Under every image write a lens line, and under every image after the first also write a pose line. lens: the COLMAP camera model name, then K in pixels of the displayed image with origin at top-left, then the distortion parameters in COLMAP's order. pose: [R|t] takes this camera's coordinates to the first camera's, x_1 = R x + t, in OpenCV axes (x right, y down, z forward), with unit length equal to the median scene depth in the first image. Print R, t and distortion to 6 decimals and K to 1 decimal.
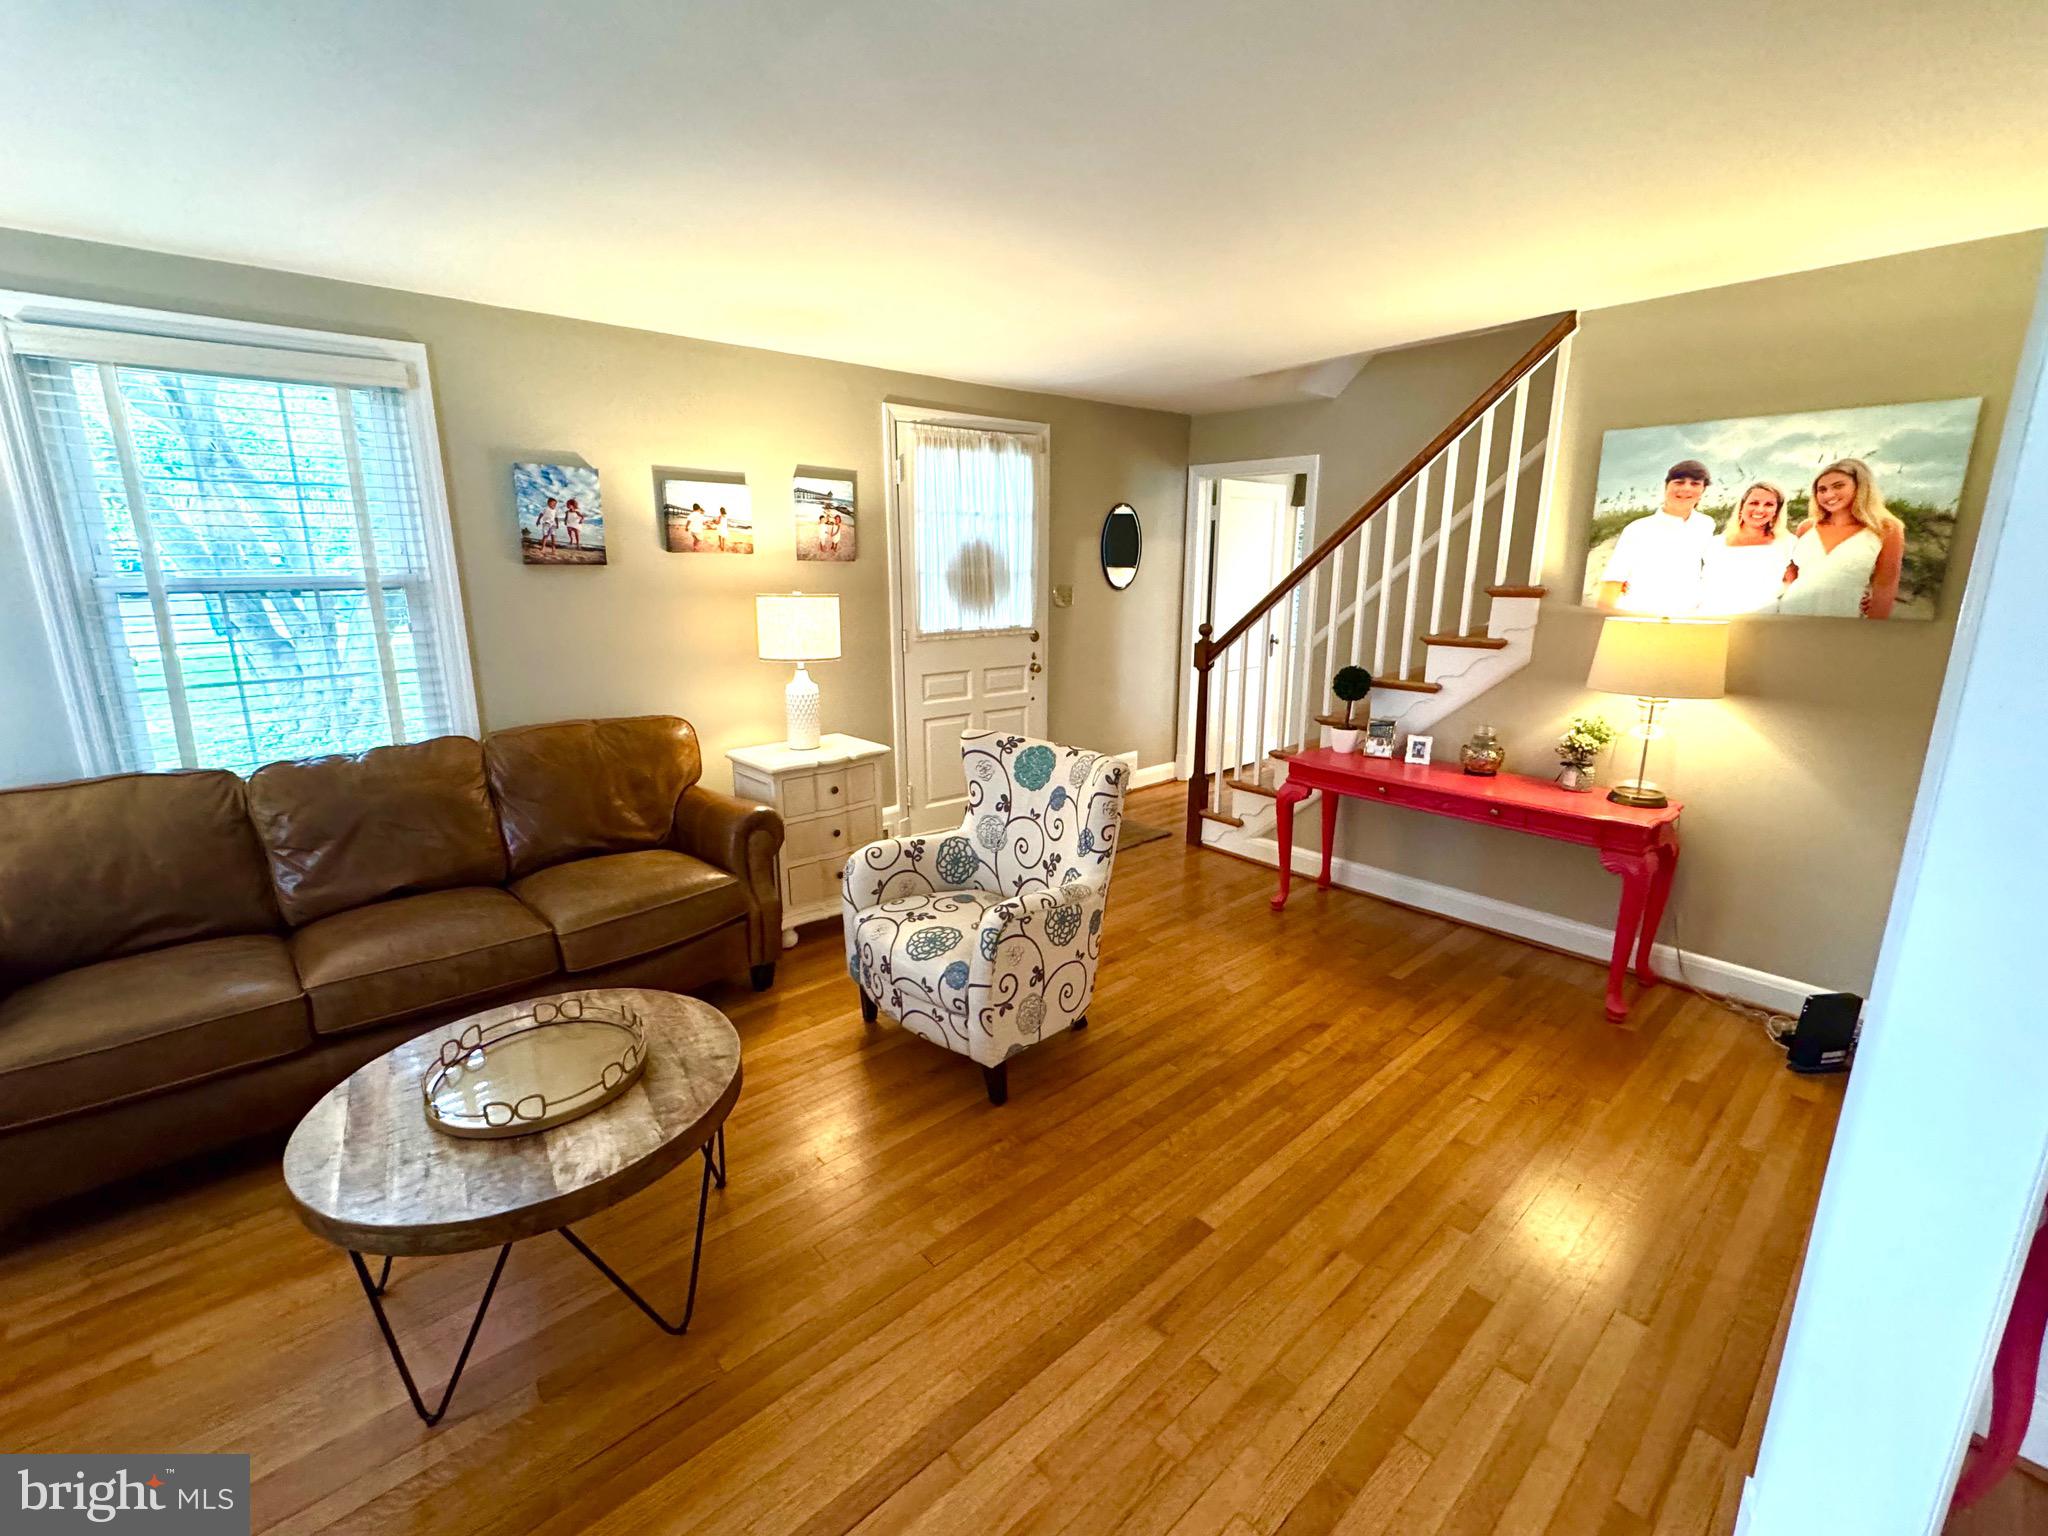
lens RADIAL K [[891.0, 0, 1024.0], [0, 891.0, 768.0], [0, 0, 1]] dist [-0.000491, 0.000173]
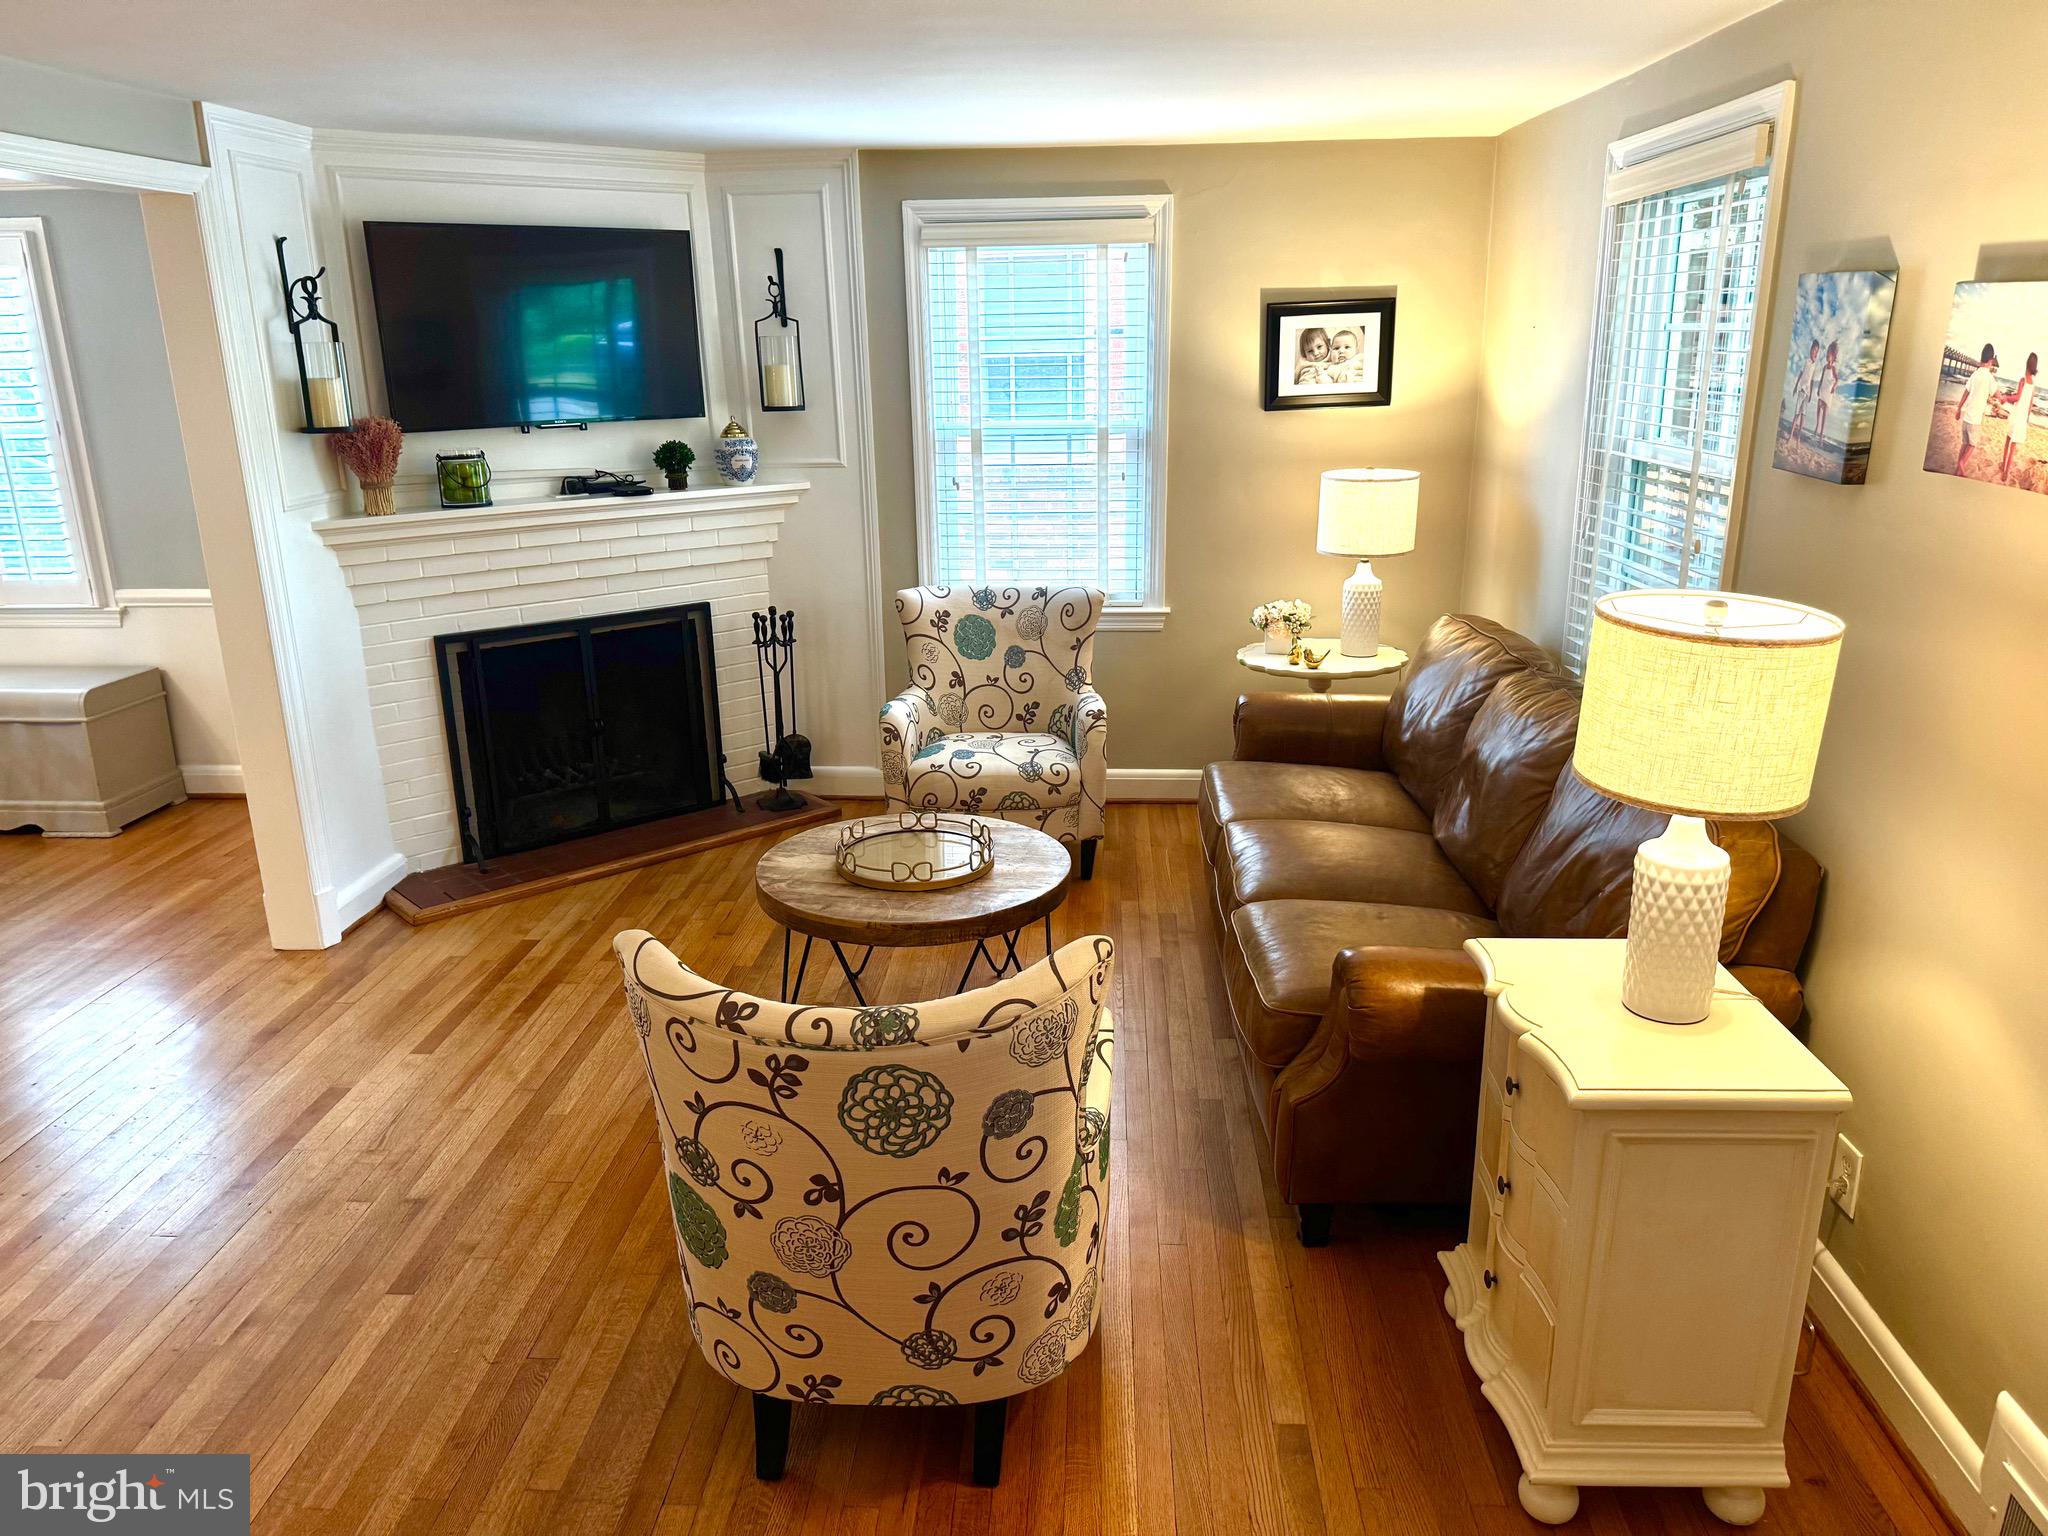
lens RADIAL K [[1443.9, 0, 1024.0], [0, 1443.9, 768.0], [0, 0, 1]] dist [-0.011494, -0.006350]
pose [[-0.714199, 0.218395, -0.664999, 0.389317], [-0.140524, 0.885993, 0.441894, -0.409714], [0.685691, 0.409049, -0.602085, 1.363252]]
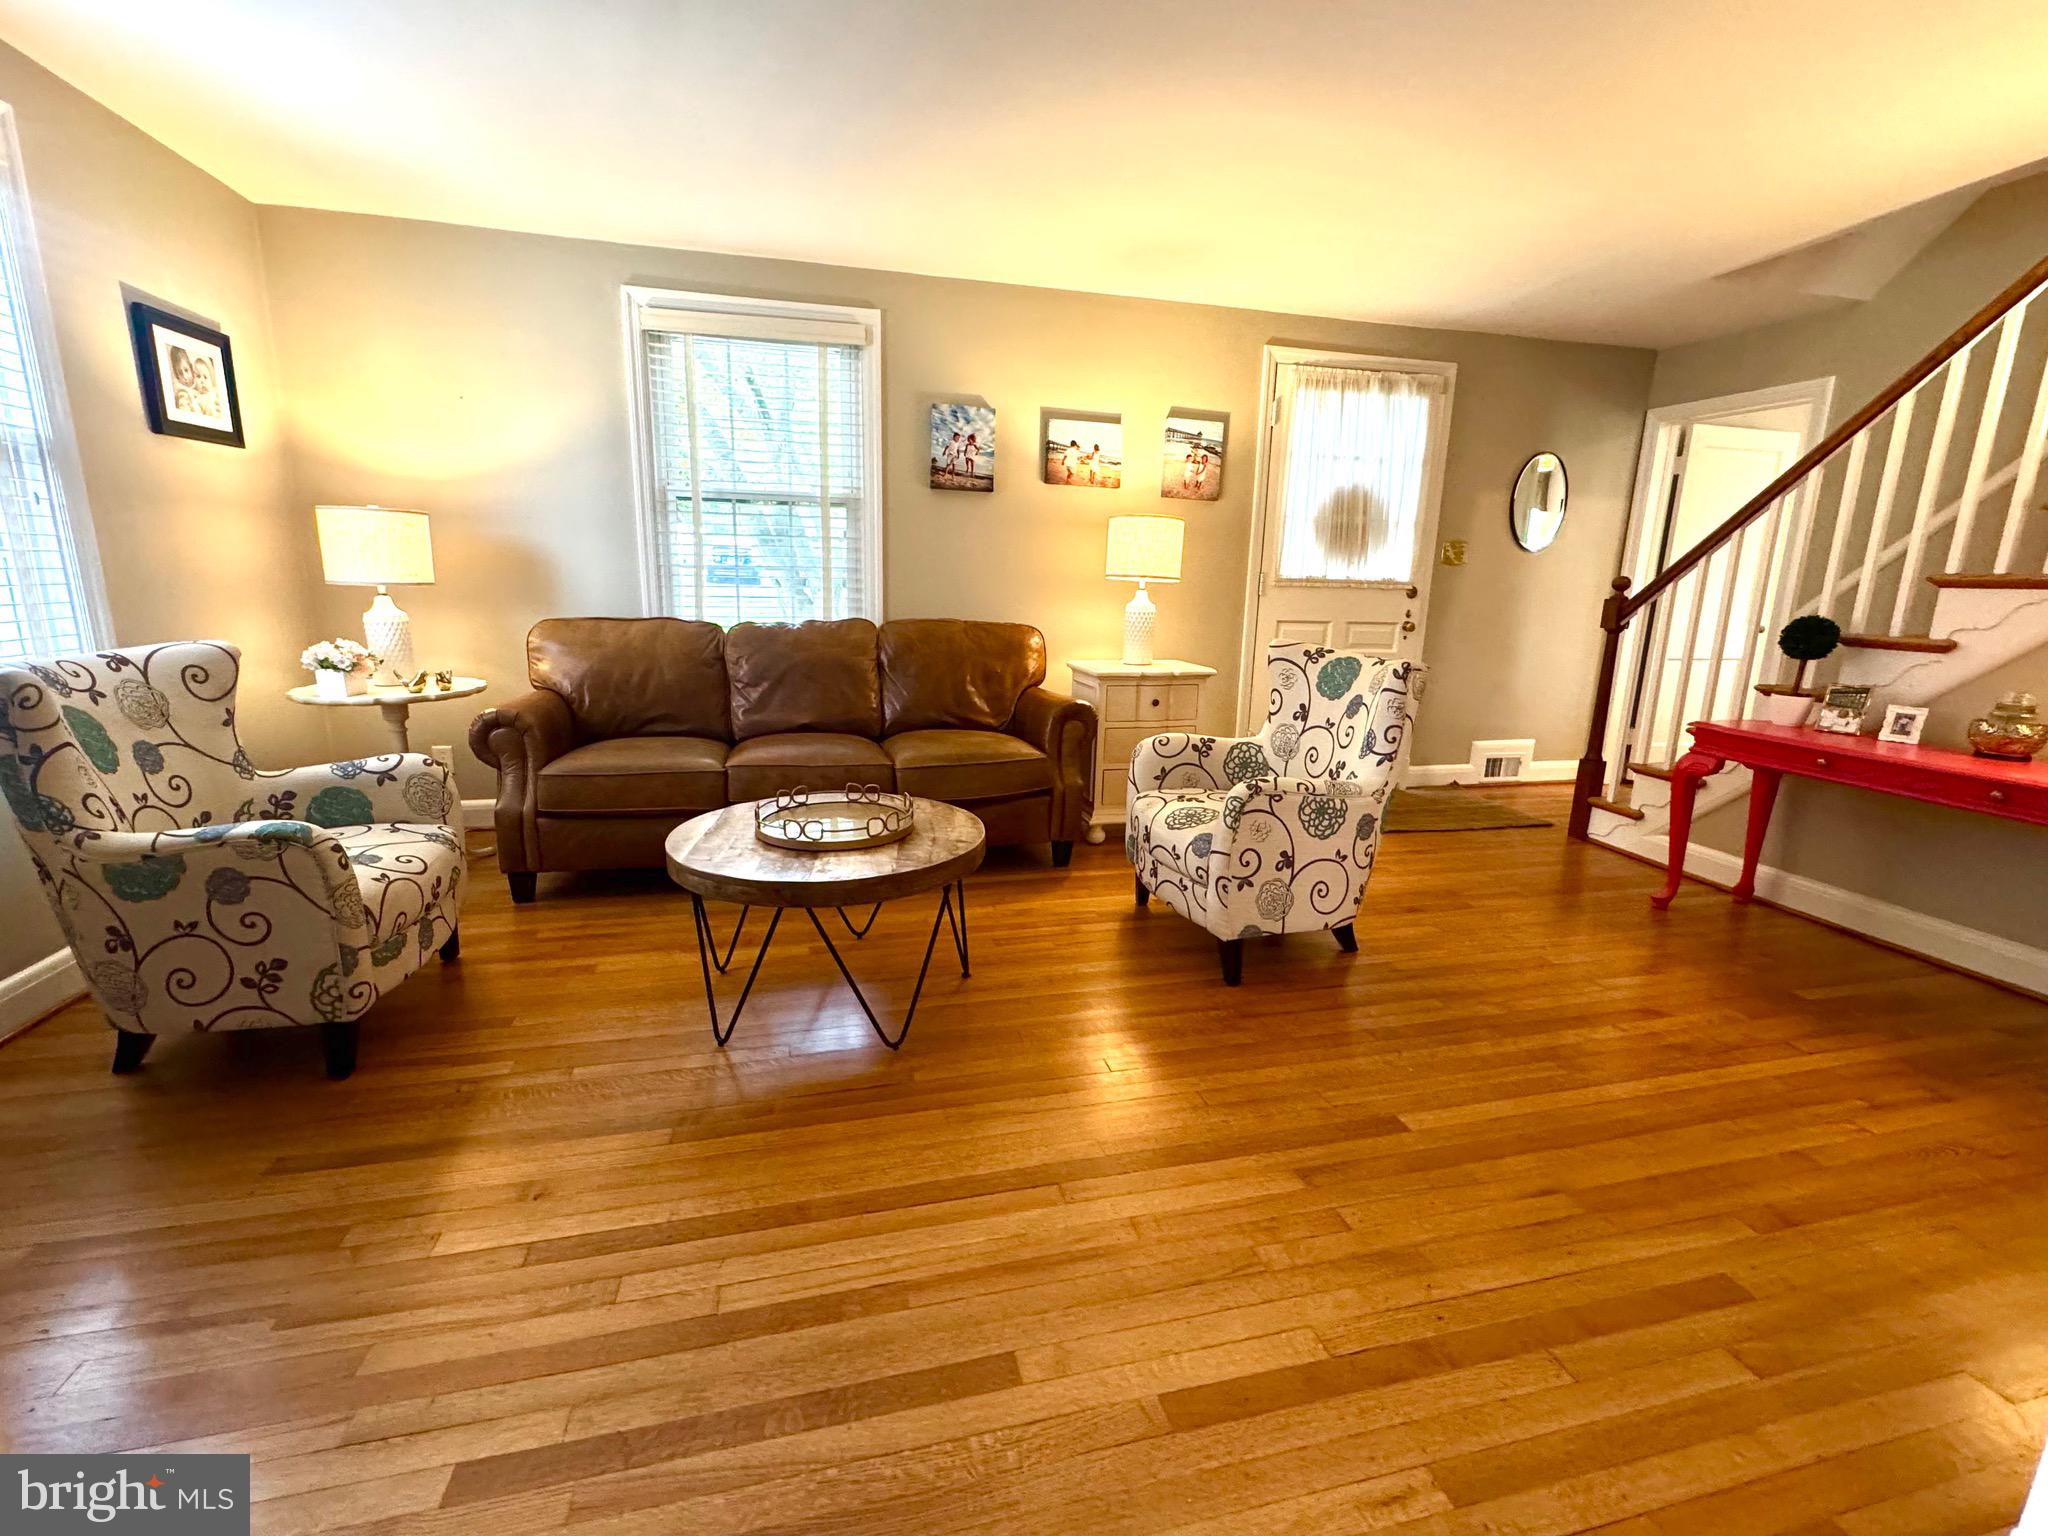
lens RADIAL K [[889.0, 0, 1017.1], [0, 889.0, 764.7], [0, 0, 1]] dist [-0.003955, 0.000785]
pose [[0.882440, 0.121445, -0.454479, 0.151020], [-0.132633, 0.991138, 0.007323, 0.129672], [0.451341, 0.053817, 0.890727, -0.008605]]
